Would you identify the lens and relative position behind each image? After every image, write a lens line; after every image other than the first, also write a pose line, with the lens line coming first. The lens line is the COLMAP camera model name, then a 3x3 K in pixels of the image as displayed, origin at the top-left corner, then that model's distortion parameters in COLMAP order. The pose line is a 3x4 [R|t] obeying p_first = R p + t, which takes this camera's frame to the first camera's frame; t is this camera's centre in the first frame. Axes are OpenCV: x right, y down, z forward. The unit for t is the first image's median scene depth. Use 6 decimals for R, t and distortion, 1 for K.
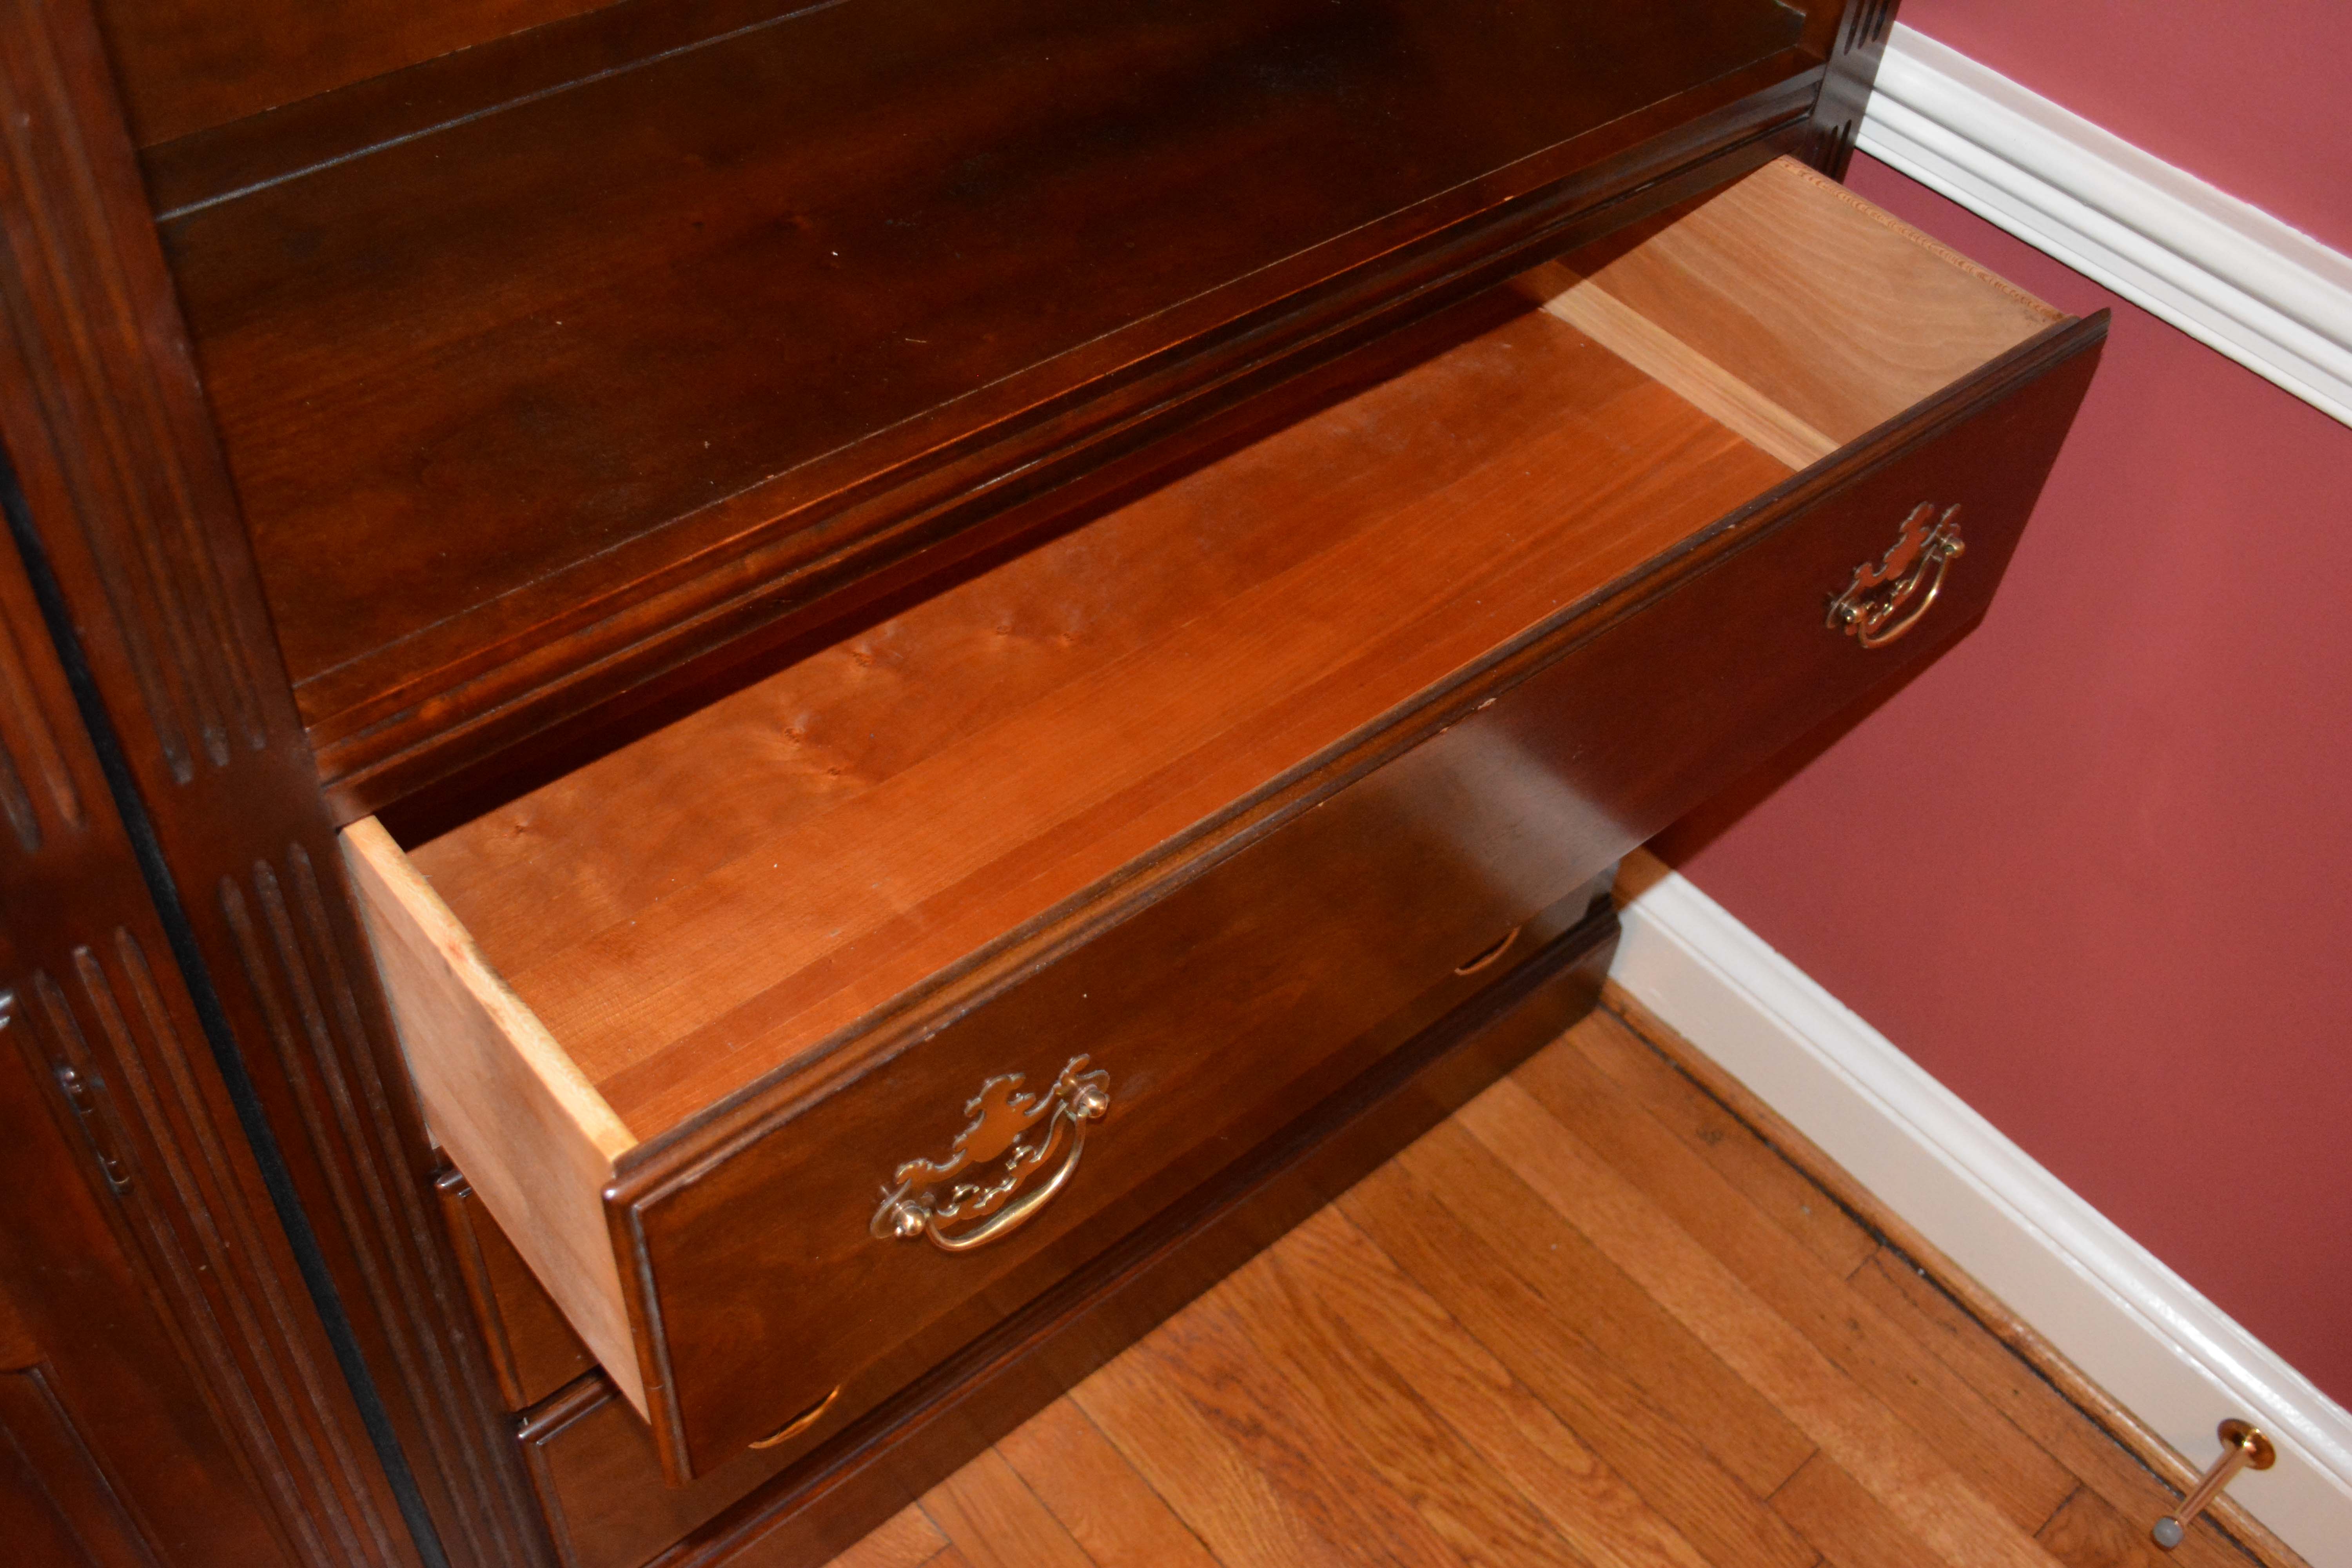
lens RADIAL K [[2184.9, 0, 1176.0], [0, 2184.9, 784.0], [0, 0, 1]] dist [0.000527, 0.001726]
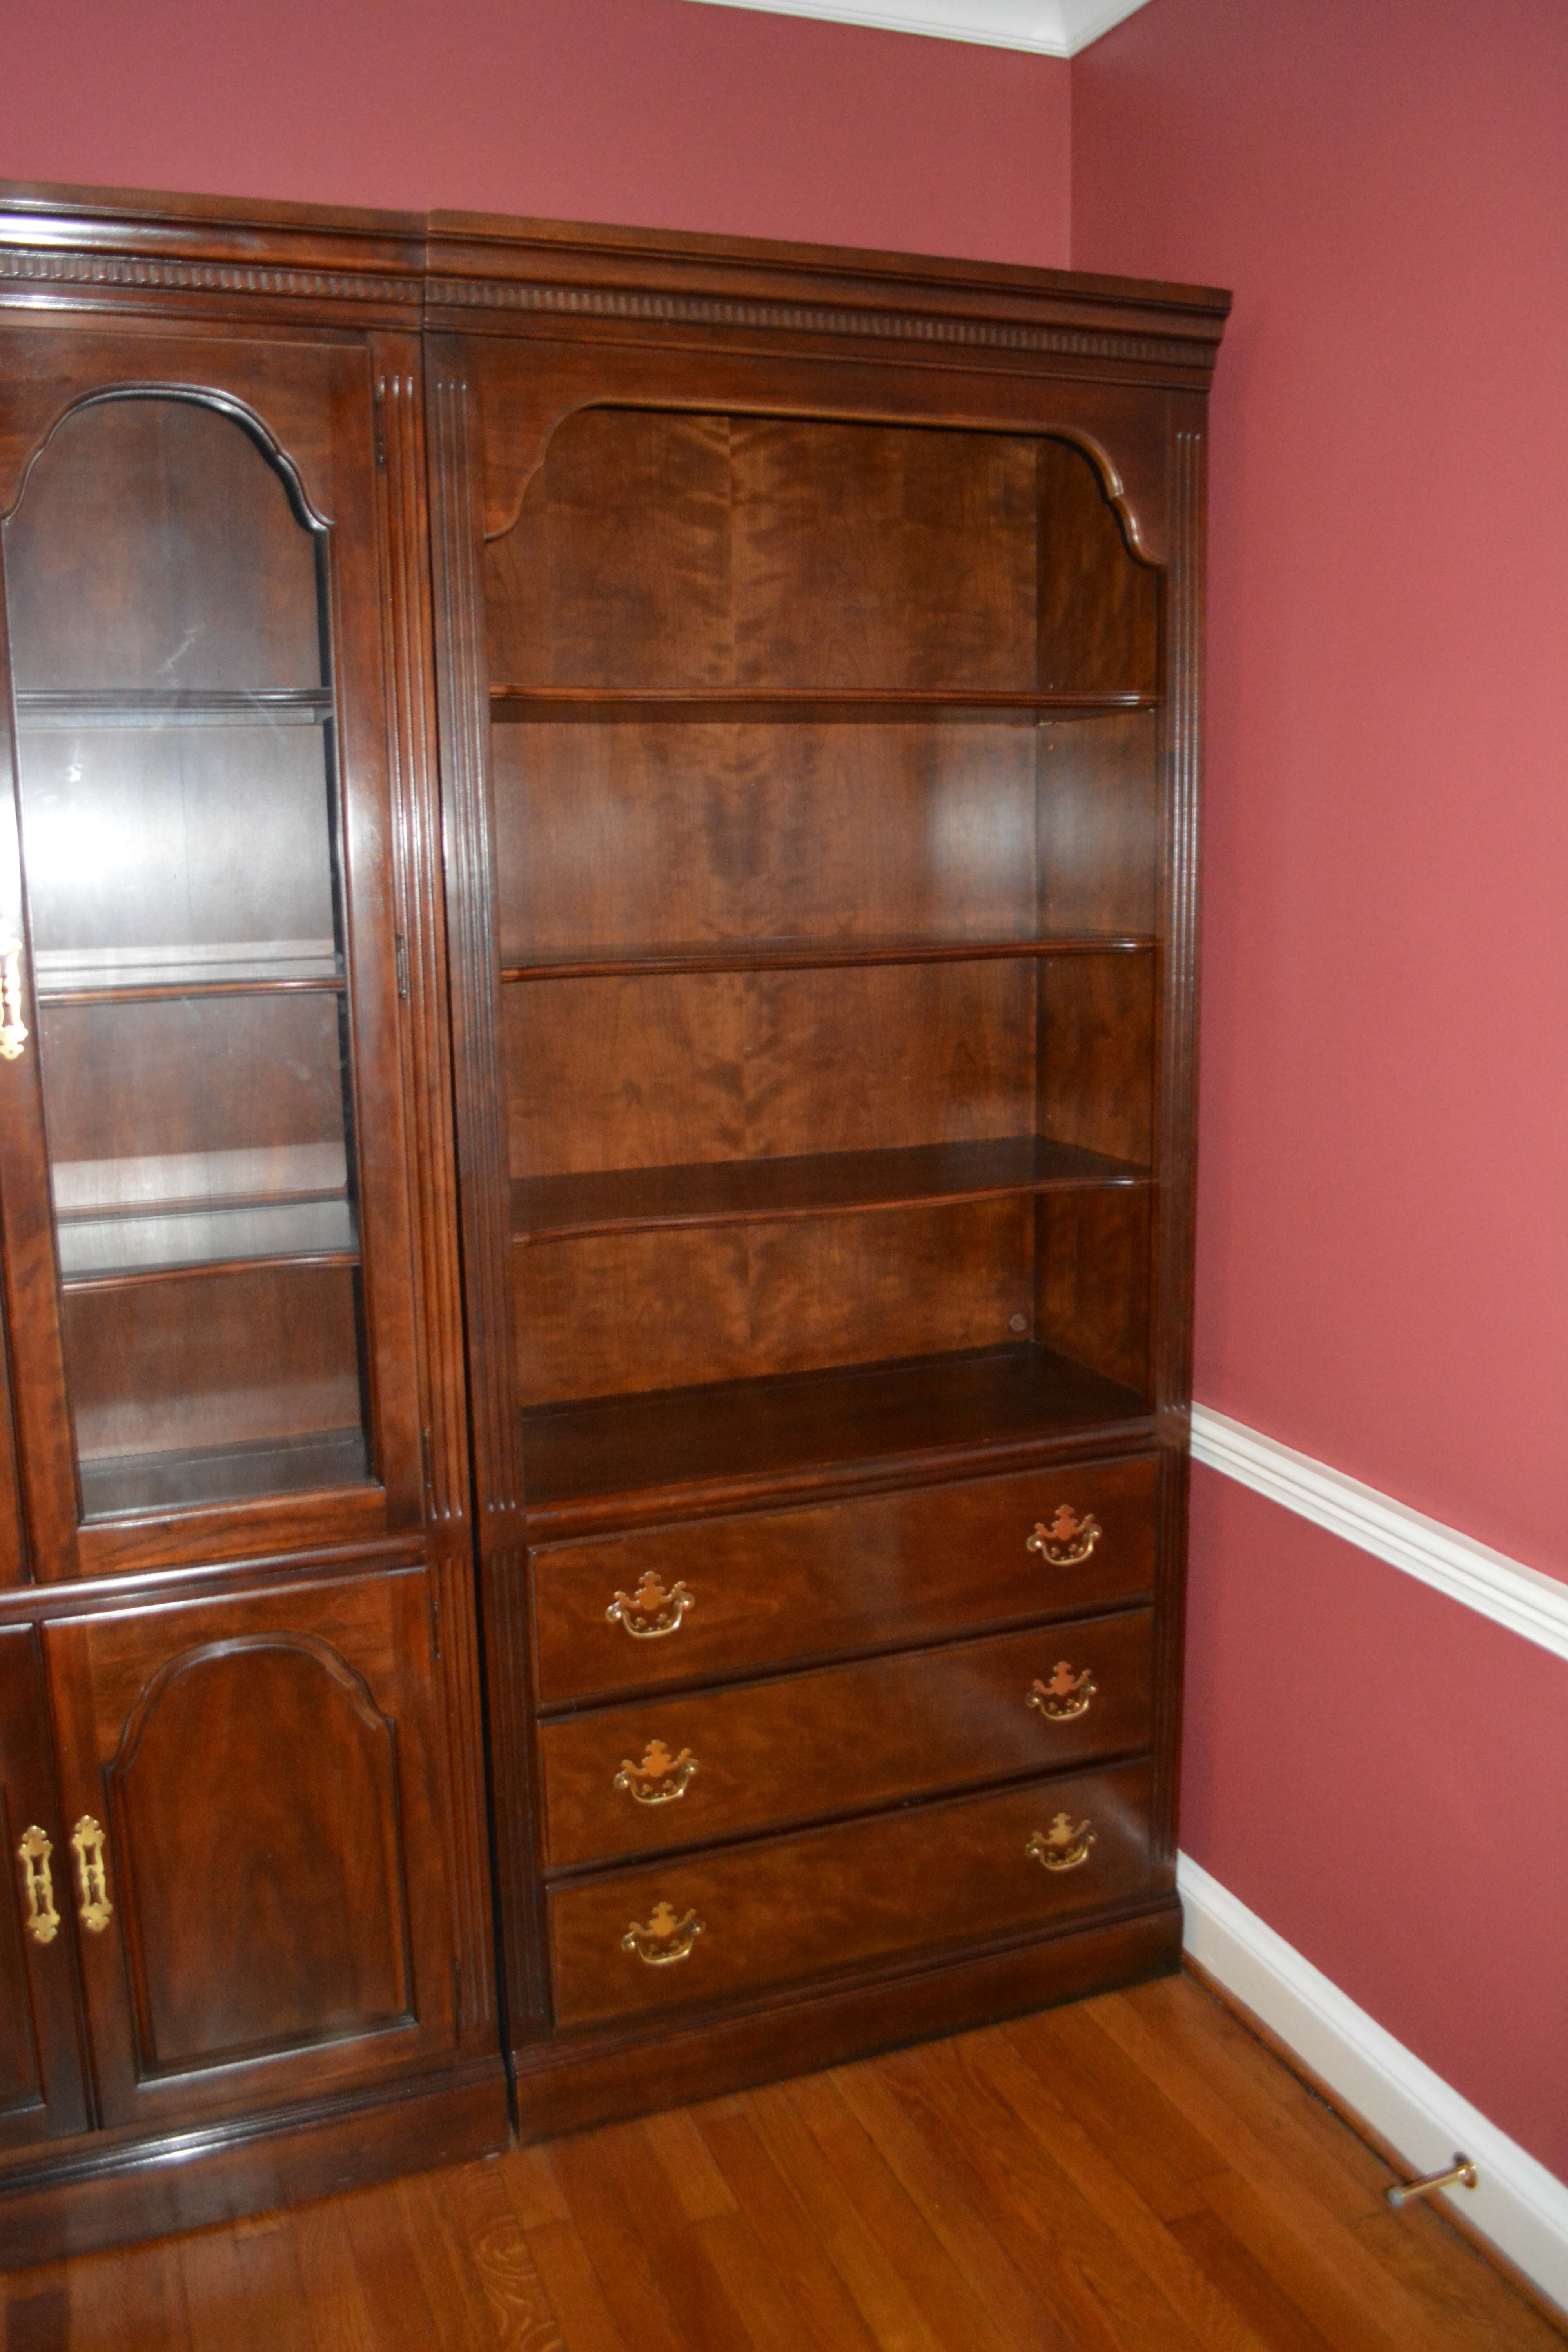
lens RADIAL K [[1828.2, 0, 784.0], [0, 1828.2, 1176.0], [0, 0, 1]] dist [-0.084626, 0.005769]
pose [[0.938431, -0.032377, -0.343947, 0.457677], [-0.180837, 0.802264, -0.568921, 0.522687], [0.294356, 0.596091, 0.747014, -0.614379]]
